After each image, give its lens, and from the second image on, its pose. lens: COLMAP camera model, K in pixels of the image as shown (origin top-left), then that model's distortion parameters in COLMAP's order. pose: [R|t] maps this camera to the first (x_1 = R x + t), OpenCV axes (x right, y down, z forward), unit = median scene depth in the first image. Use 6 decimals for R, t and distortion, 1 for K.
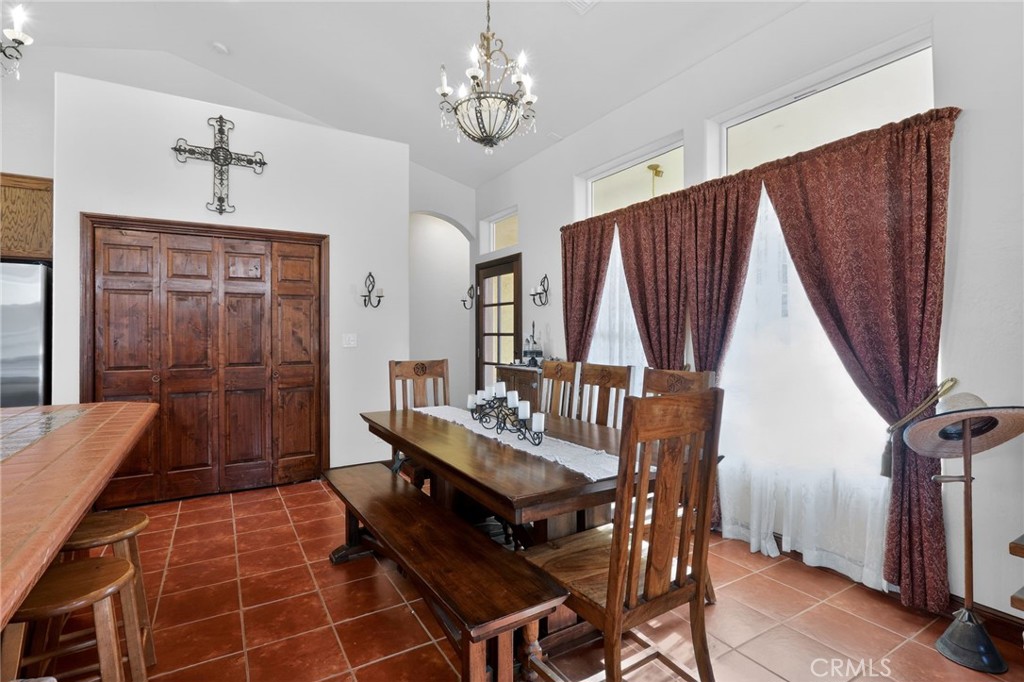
lens RADIAL K [[492.7, 0, 511.0], [0, 492.7, 331.8], [0, 0, 1]] dist [-0.000031, 0.000137]
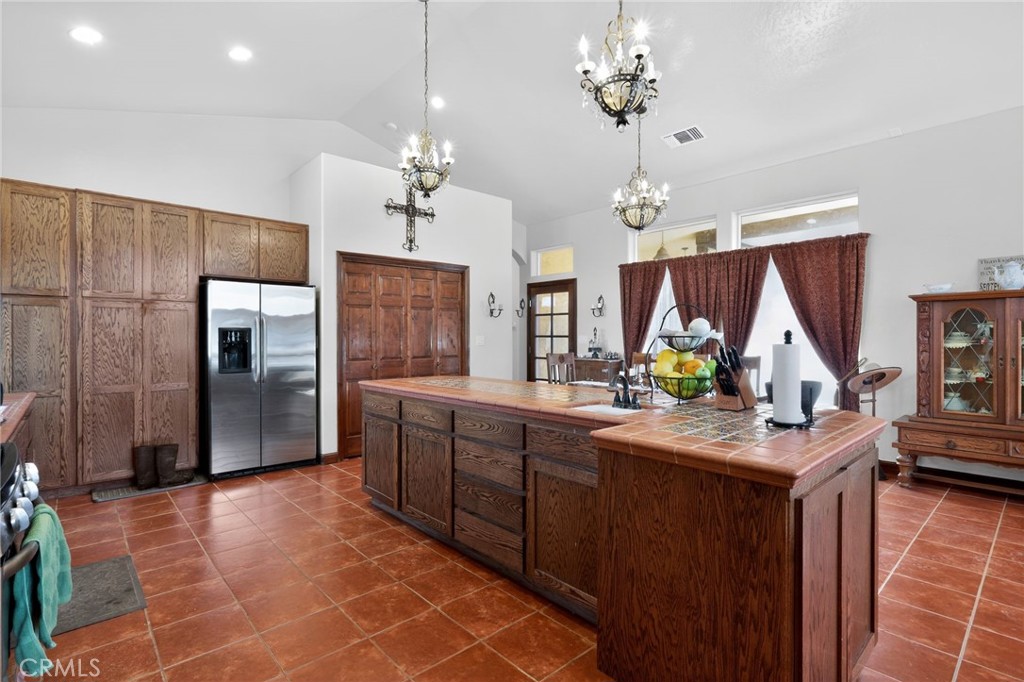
lens RADIAL K [[489.8, 0, 508.5], [0, 489.8, 340.6], [0, 0, 1]] dist [-0.000275, -0.000062]
pose [[0.981386, 0.001147, 0.192042, -0.589559], [-0.004031, 0.999885, 0.014628, -0.003227], [-0.192003, -0.015130, 0.981278, -0.452096]]
